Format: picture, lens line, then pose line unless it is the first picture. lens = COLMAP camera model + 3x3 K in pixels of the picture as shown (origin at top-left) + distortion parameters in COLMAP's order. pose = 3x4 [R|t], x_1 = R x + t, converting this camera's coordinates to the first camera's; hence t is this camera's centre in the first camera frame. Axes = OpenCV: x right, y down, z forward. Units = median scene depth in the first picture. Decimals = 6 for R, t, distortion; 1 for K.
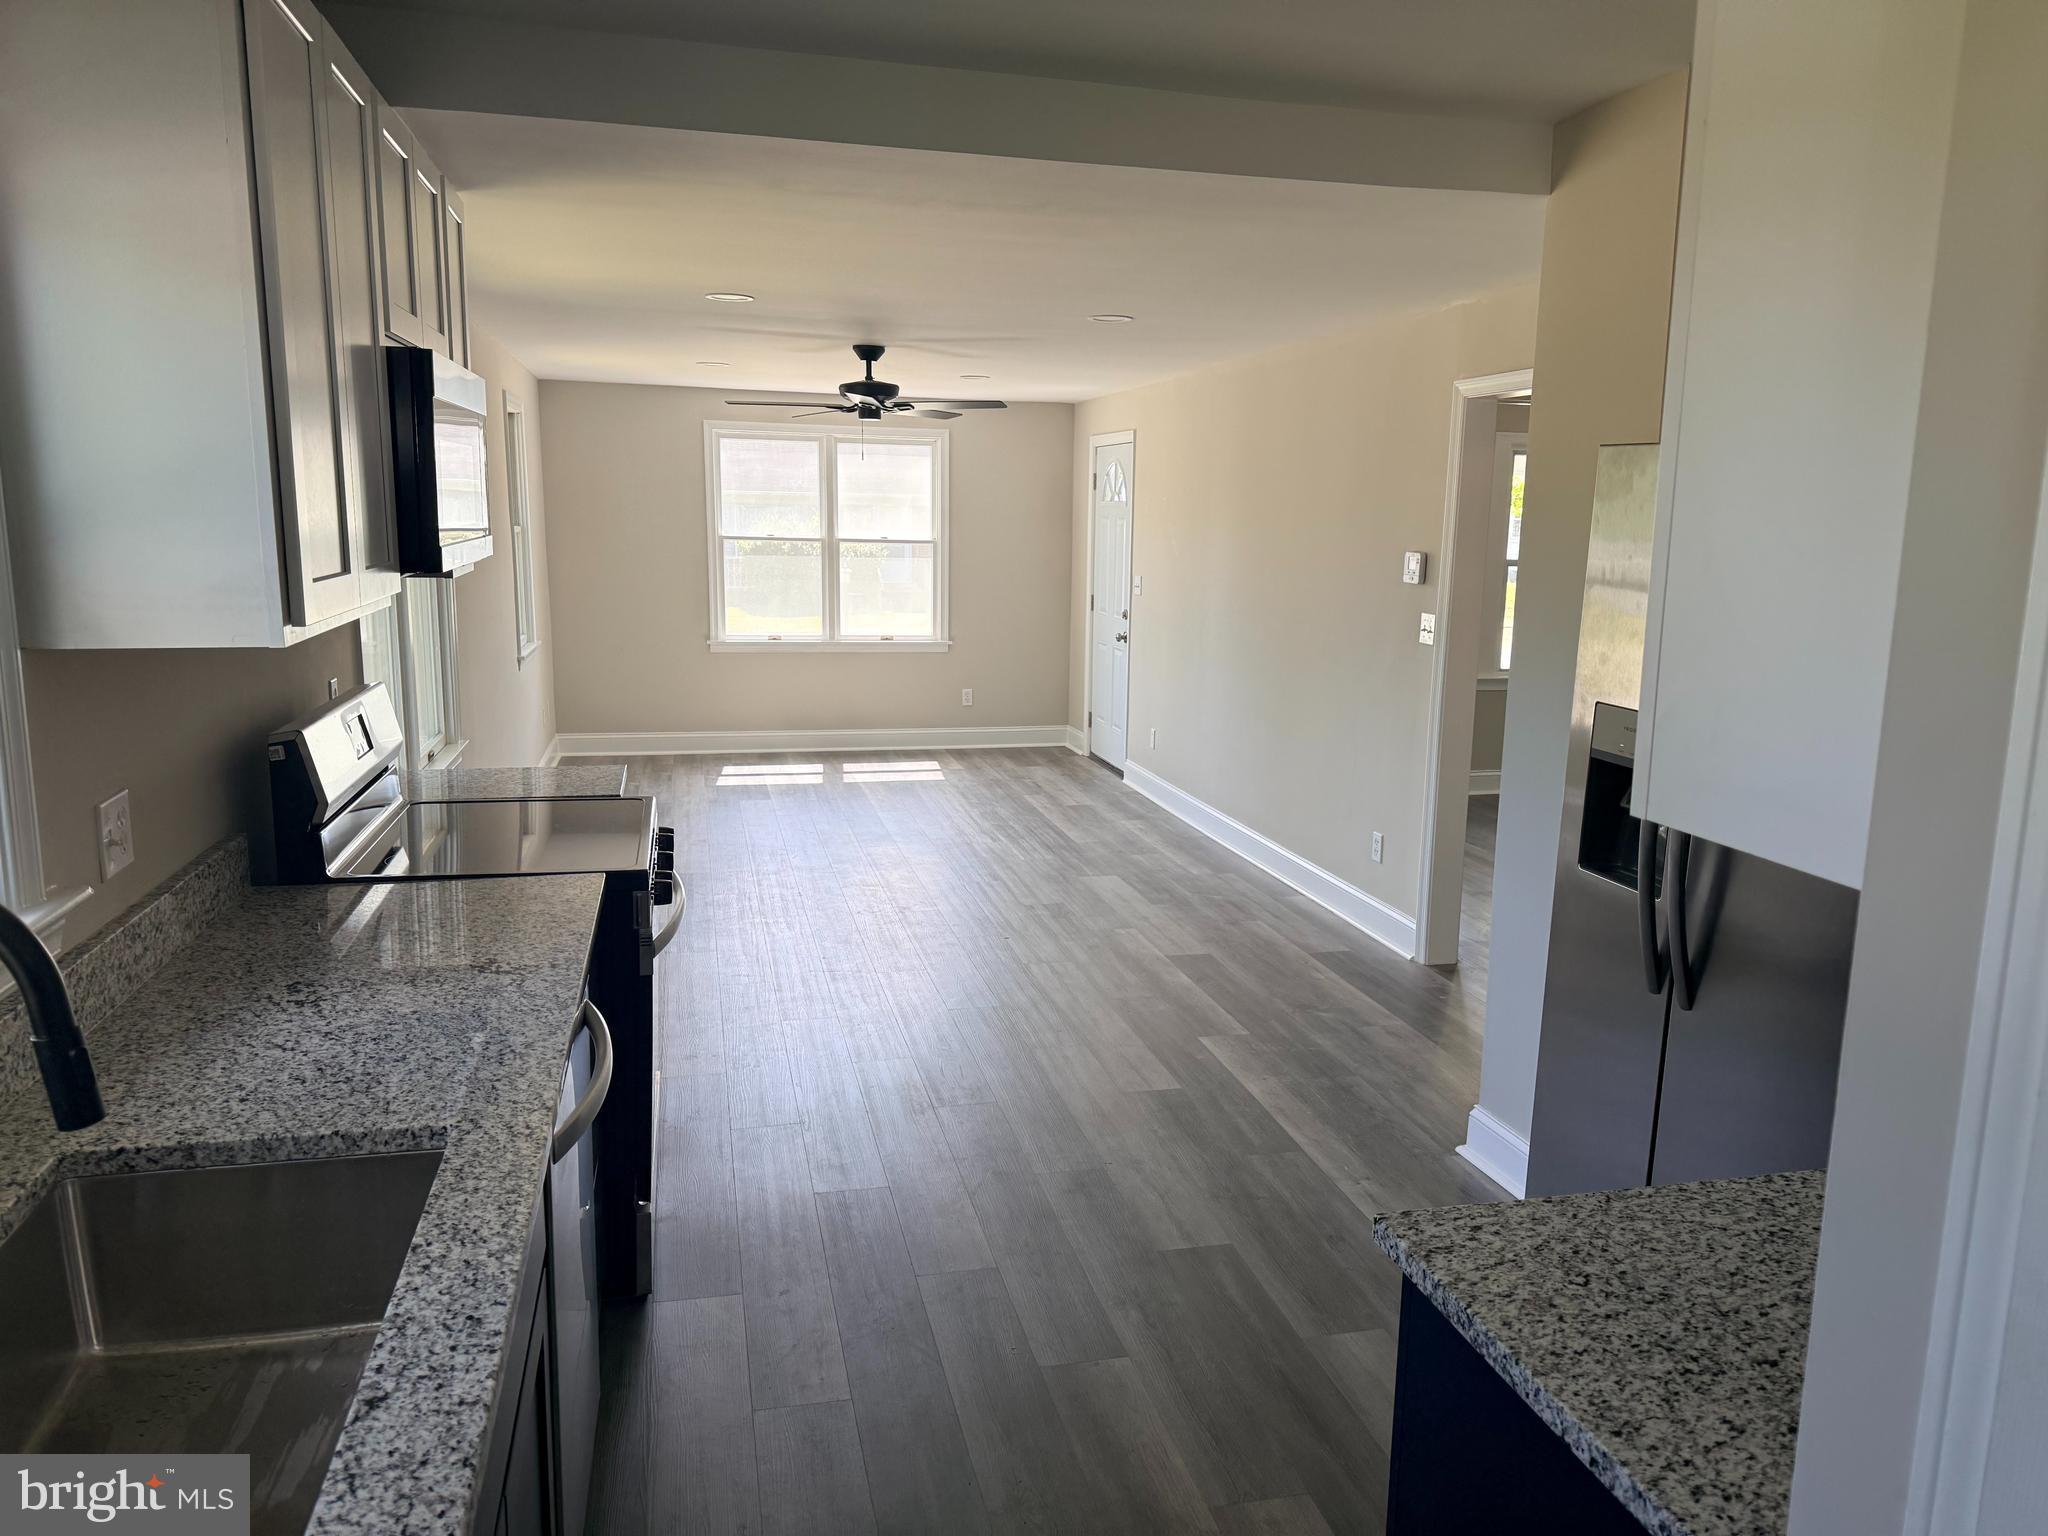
lens RADIAL K [[1441.8, 0, 1025.8], [0, 1441.8, 768.8], [0, 0, 1]] dist [0.031327, -0.032234]
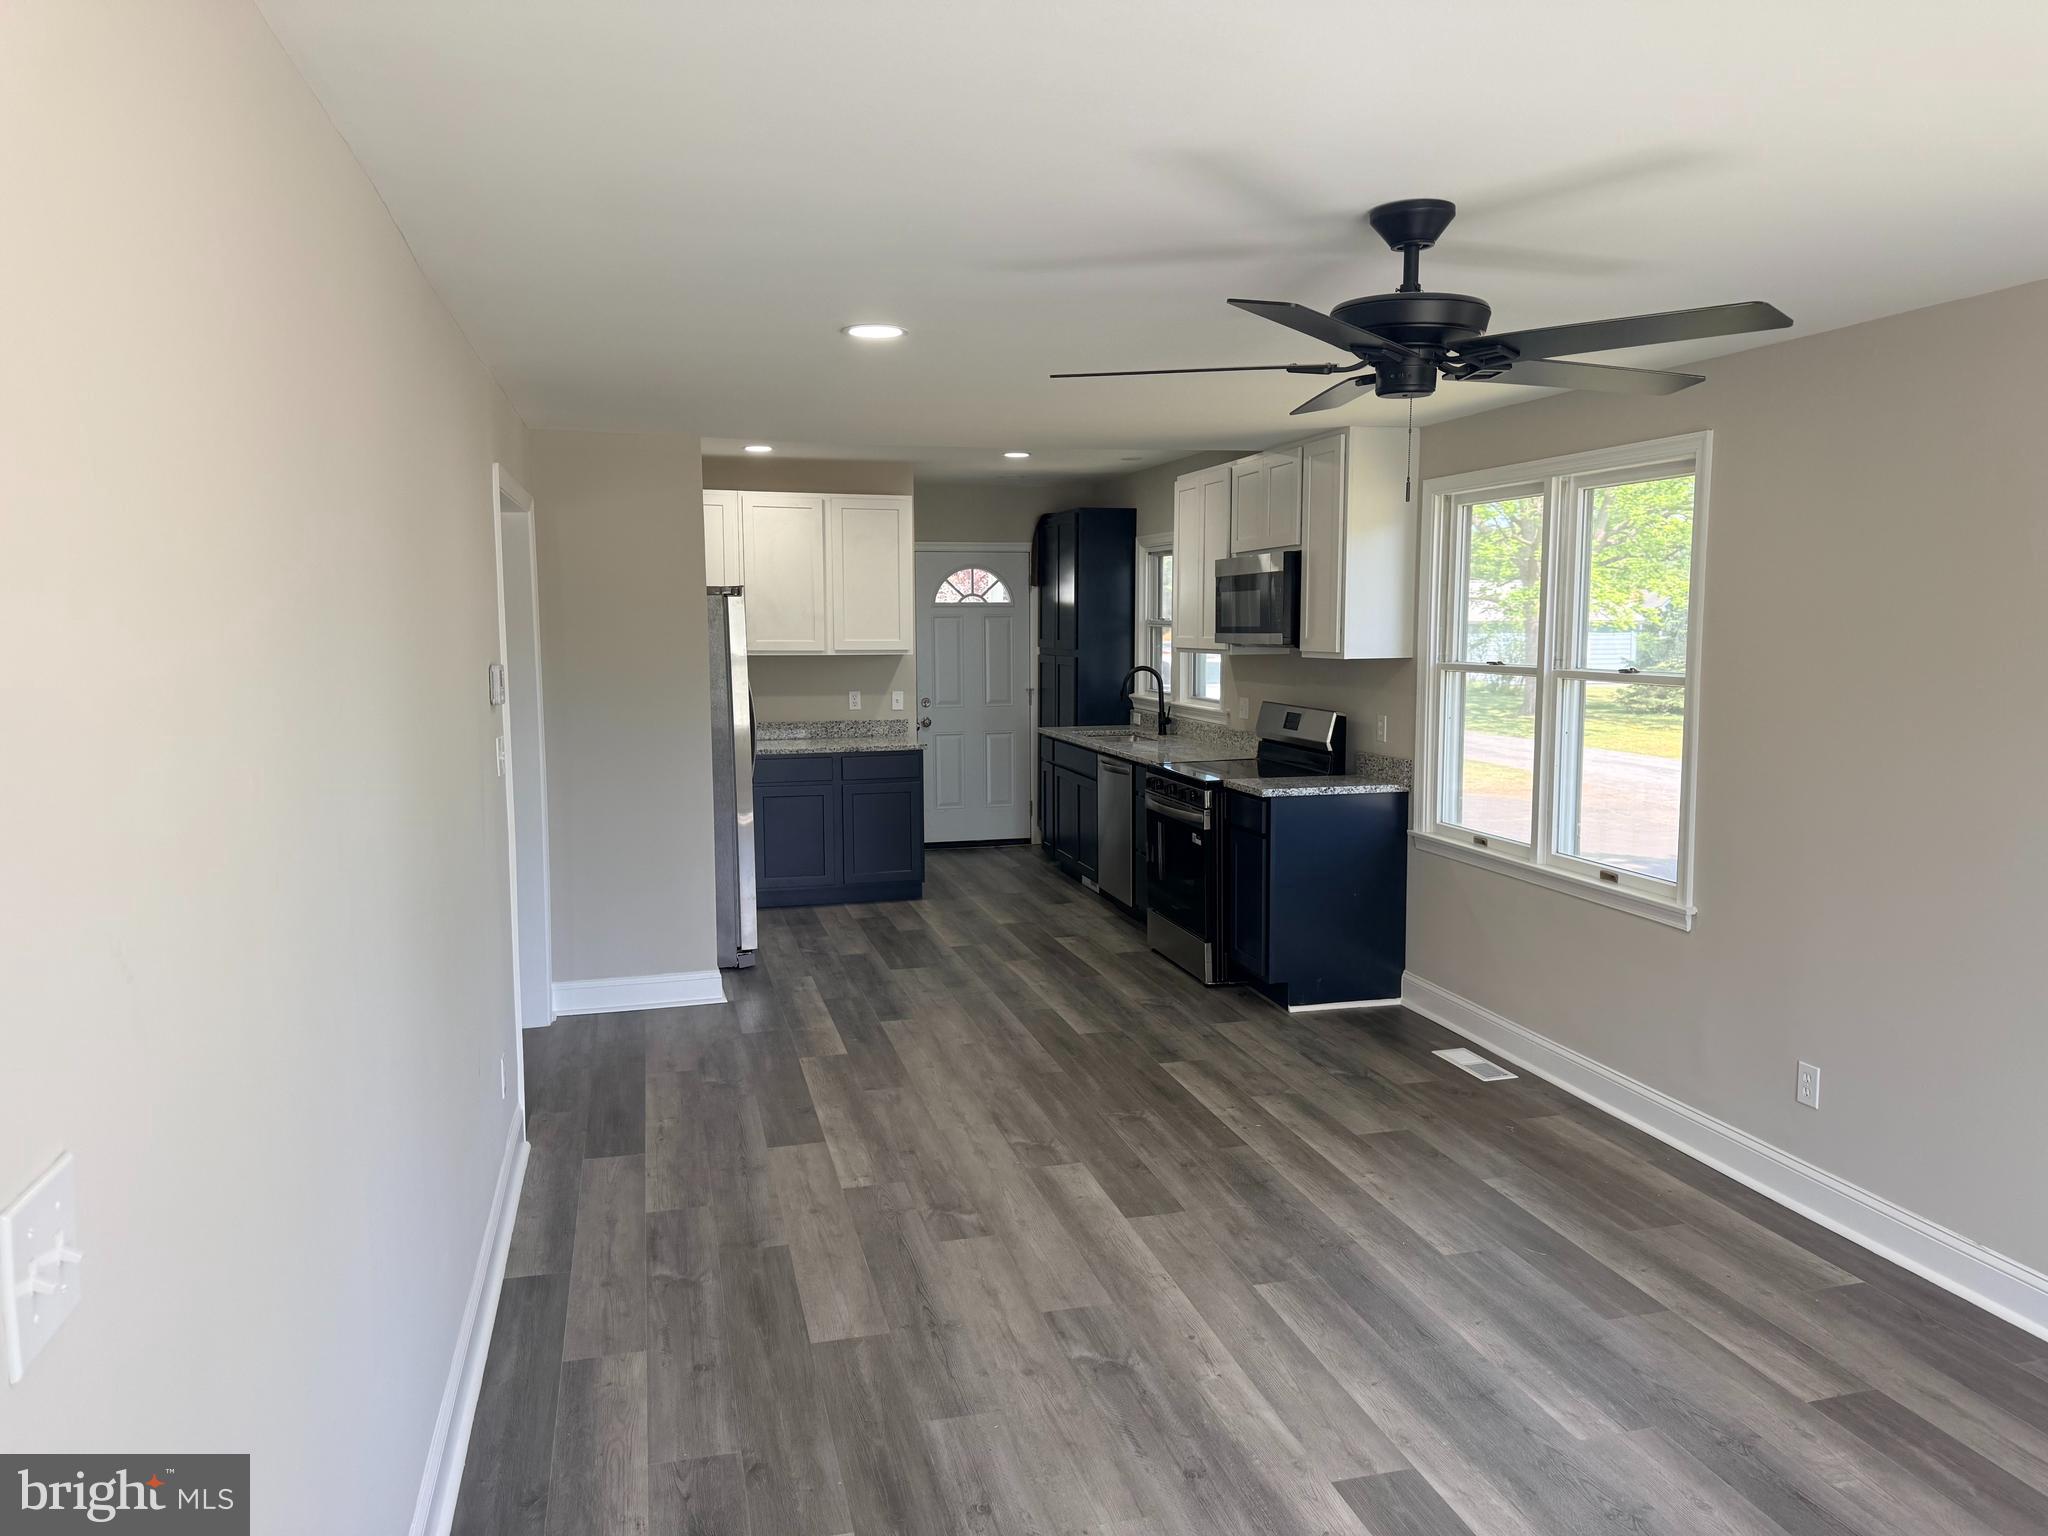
lens RADIAL K [[1441.8, 0, 1018.8], [0, 1441.8, 758.8], [0, 0, 1]] dist [0.031327, -0.032234]
pose [[-0.999727, -0.009495, -0.021355, 0.004353], [-0.014977, 0.961743, 0.273543, -0.317025], [0.017941, 0.273788, -0.961623, 1.758563]]
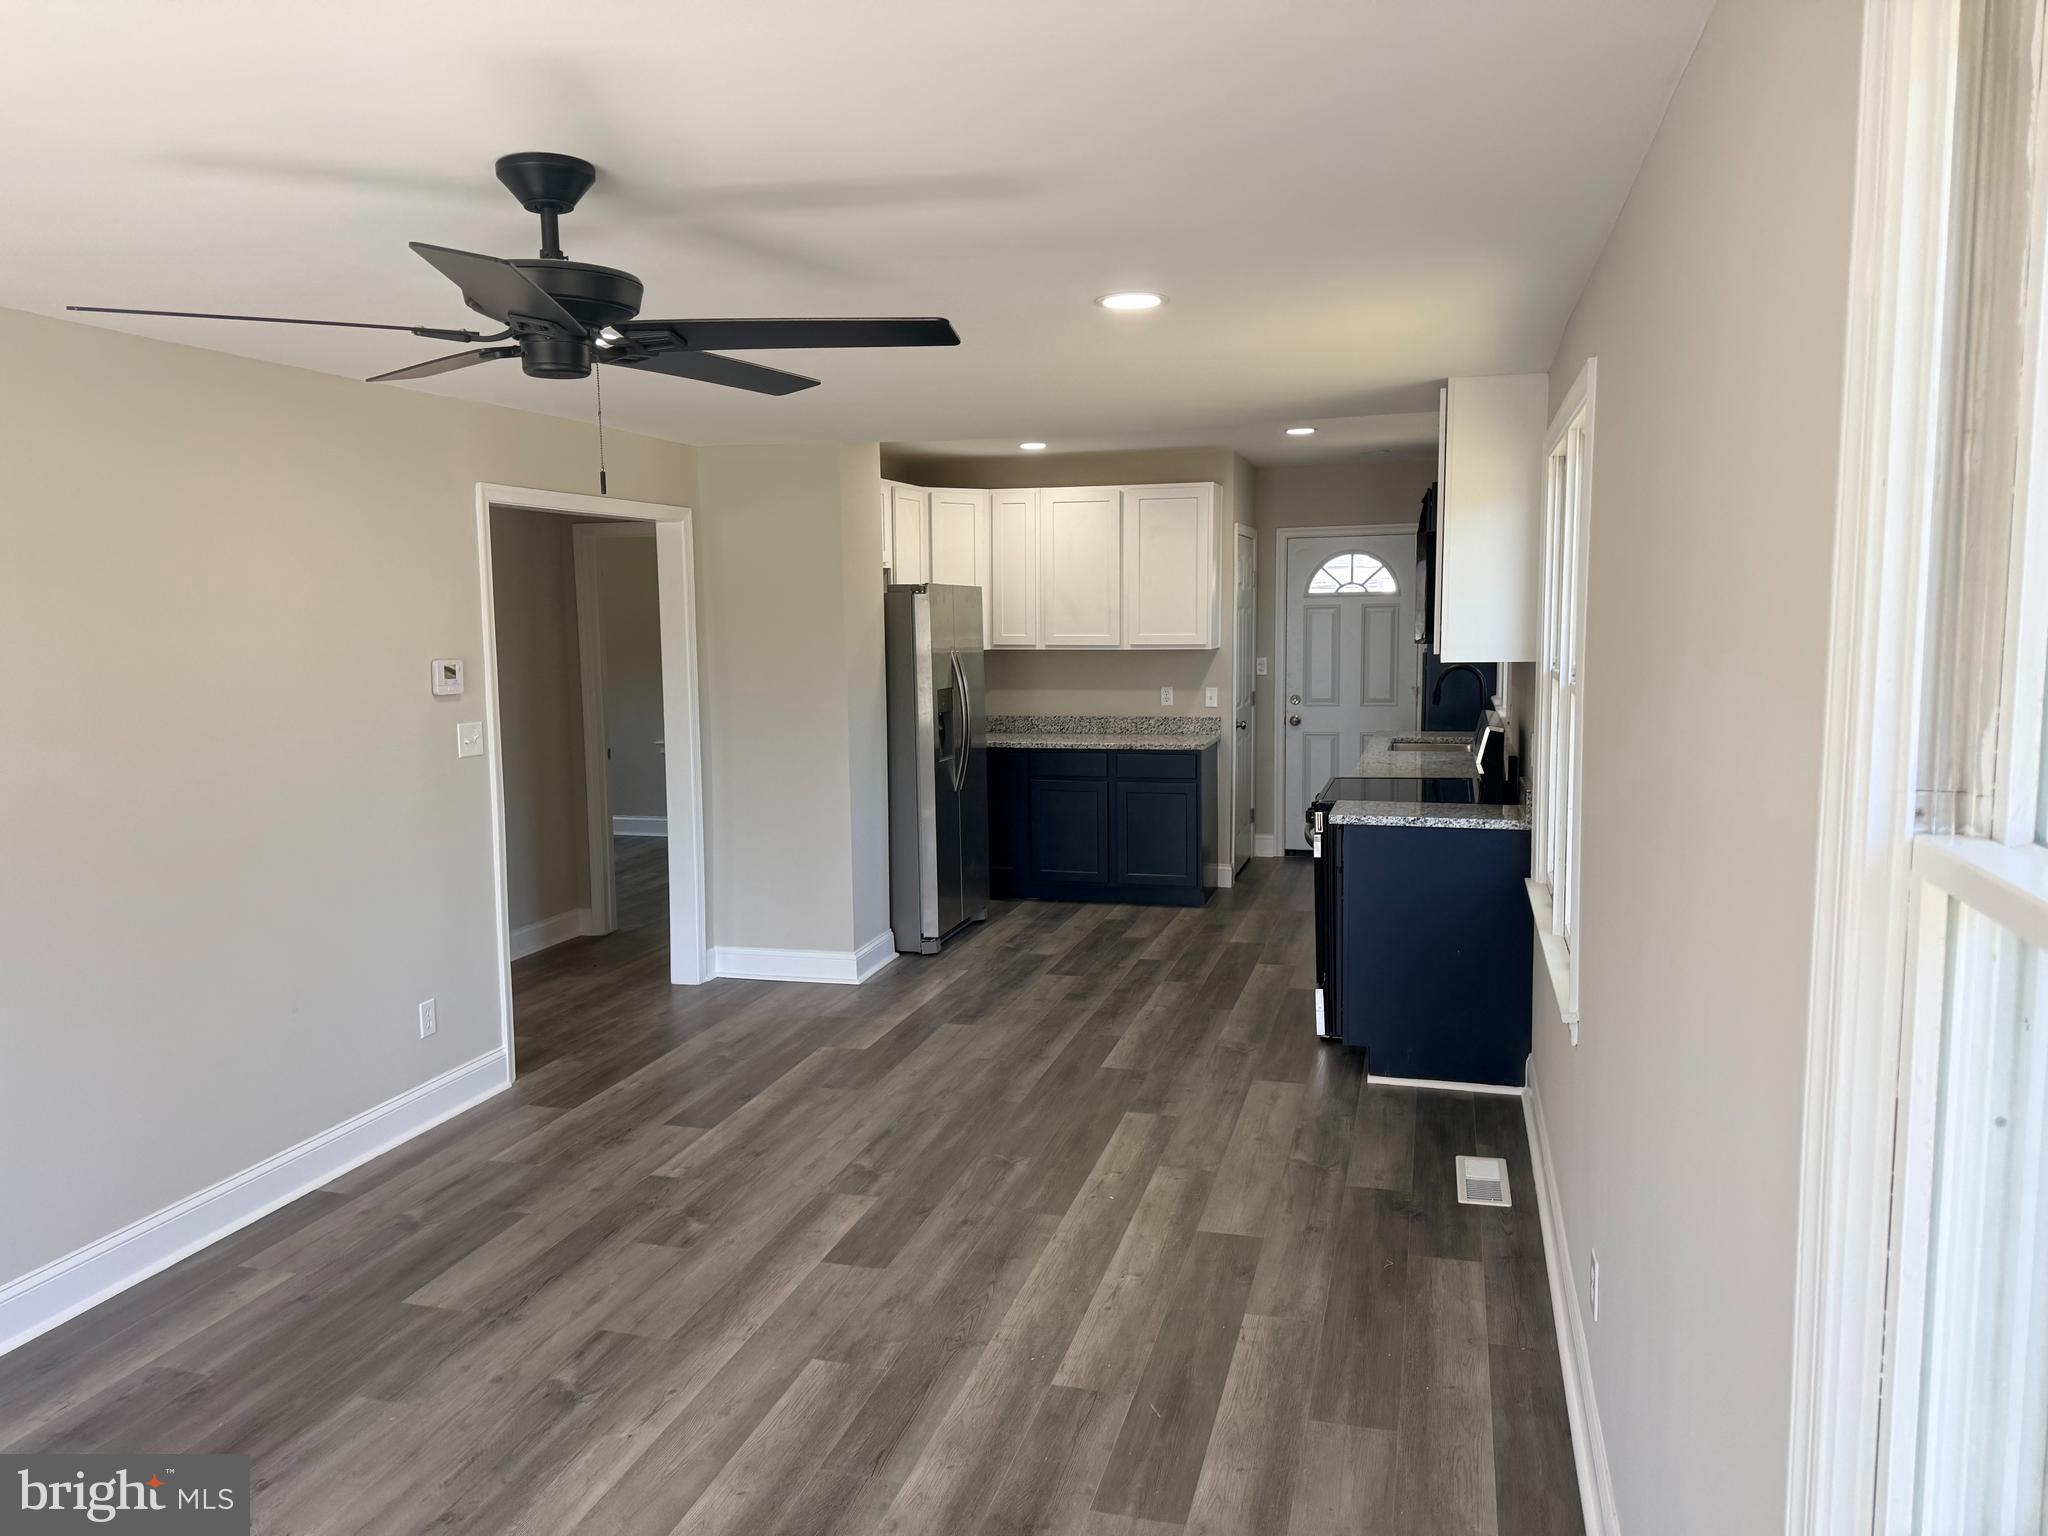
lens RADIAL K [[1441.8, 0, 1031.7], [0, 1441.8, 769.8], [0, 0, 1]] dist [0.031327, -0.032234]
pose [[-0.874726, -0.061367, 0.480717, -0.476496], [0.082844, 0.958413, 0.273095, -0.298037], [-0.477484, 0.278708, -0.833265, 1.579354]]
